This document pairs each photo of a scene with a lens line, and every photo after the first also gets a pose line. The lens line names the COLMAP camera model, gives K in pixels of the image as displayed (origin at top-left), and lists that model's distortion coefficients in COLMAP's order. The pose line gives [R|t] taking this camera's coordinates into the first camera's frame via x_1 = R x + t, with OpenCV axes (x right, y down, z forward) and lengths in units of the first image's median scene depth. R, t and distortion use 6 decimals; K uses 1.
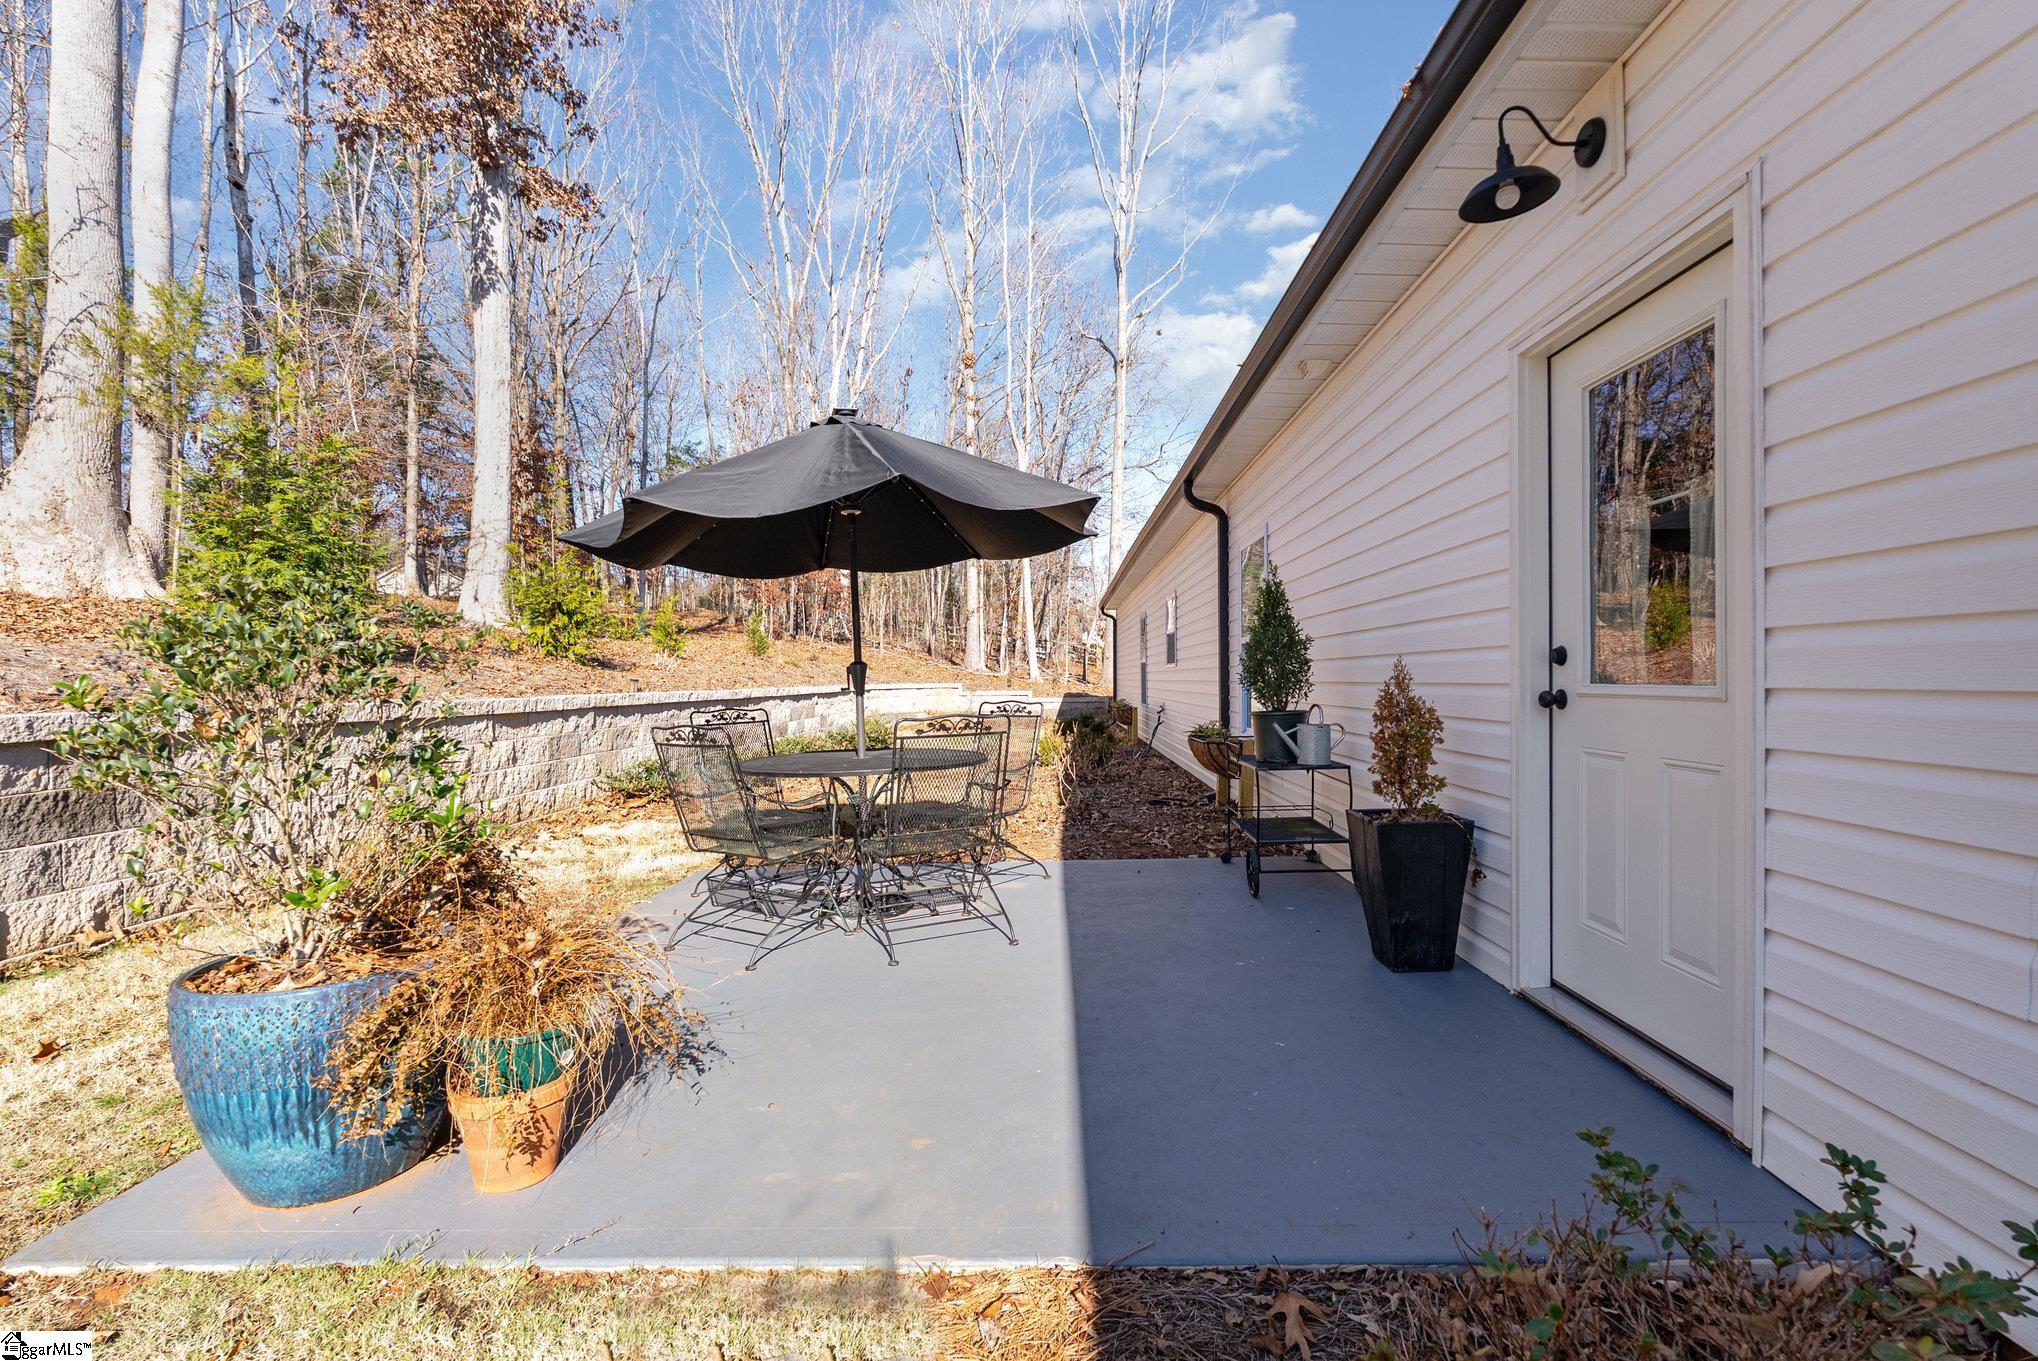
lens RADIAL K [[903.6, 0, 1009.5], [0, 903.6, 680.5], [0, 0, 1]] dist [0.000145, -0.000146]
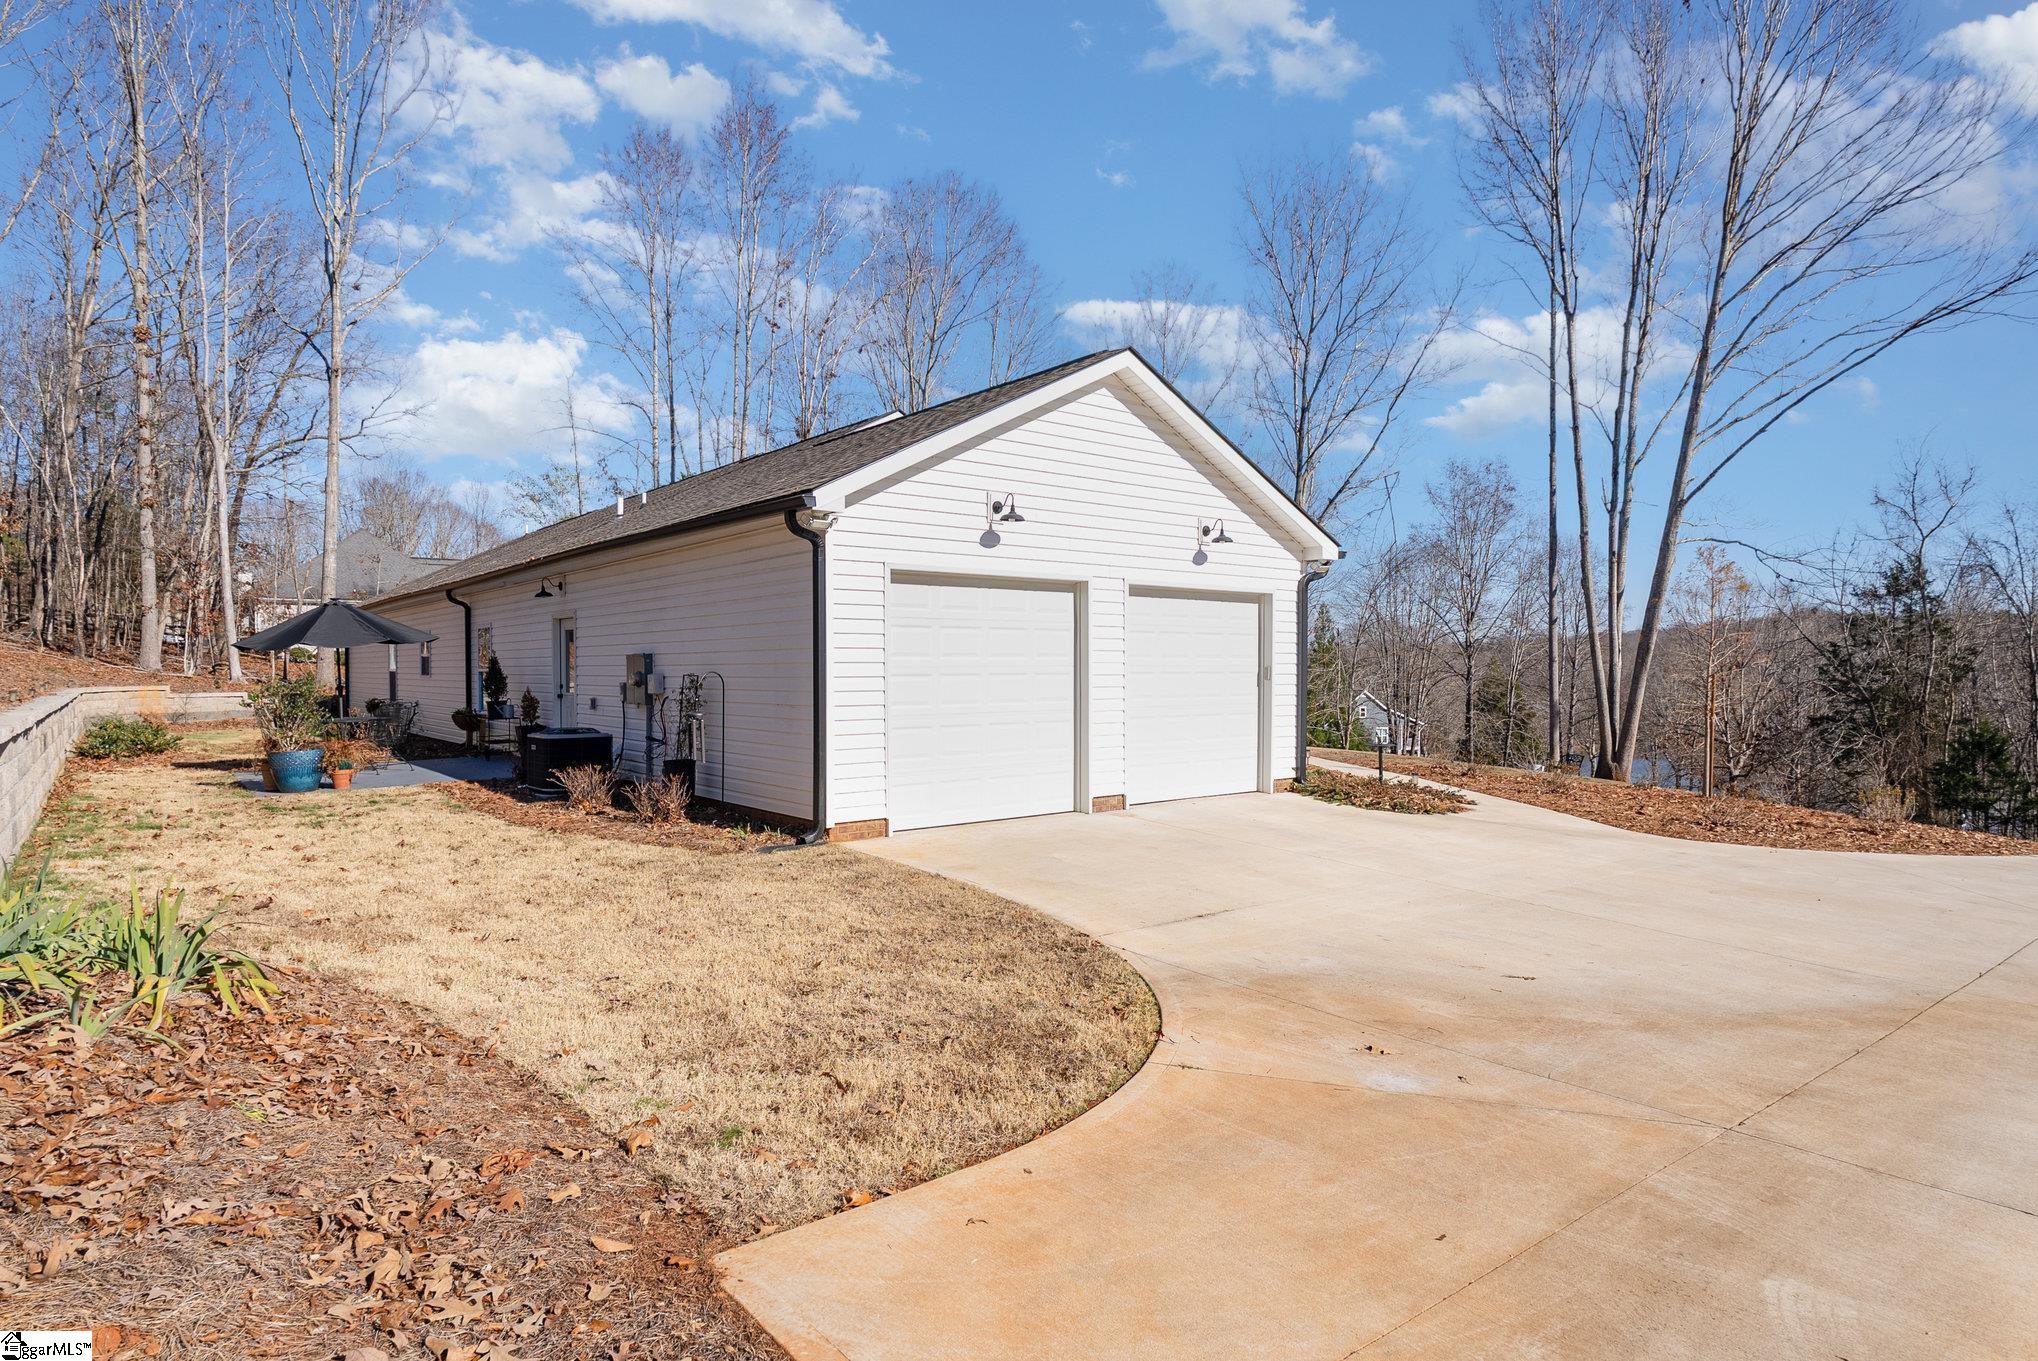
lens RADIAL K [[1120.7, 0, 1019.0], [0, 1120.7, 680.5], [0, 0, 1]] dist [0.002758, 0.000918]
pose [[0.749481, -0.000599, 0.662025, -0.584586], [-0.002946, 0.999987, 0.004240, -0.036242], [-0.662019, -0.005129, 0.749470, -1.986484]]
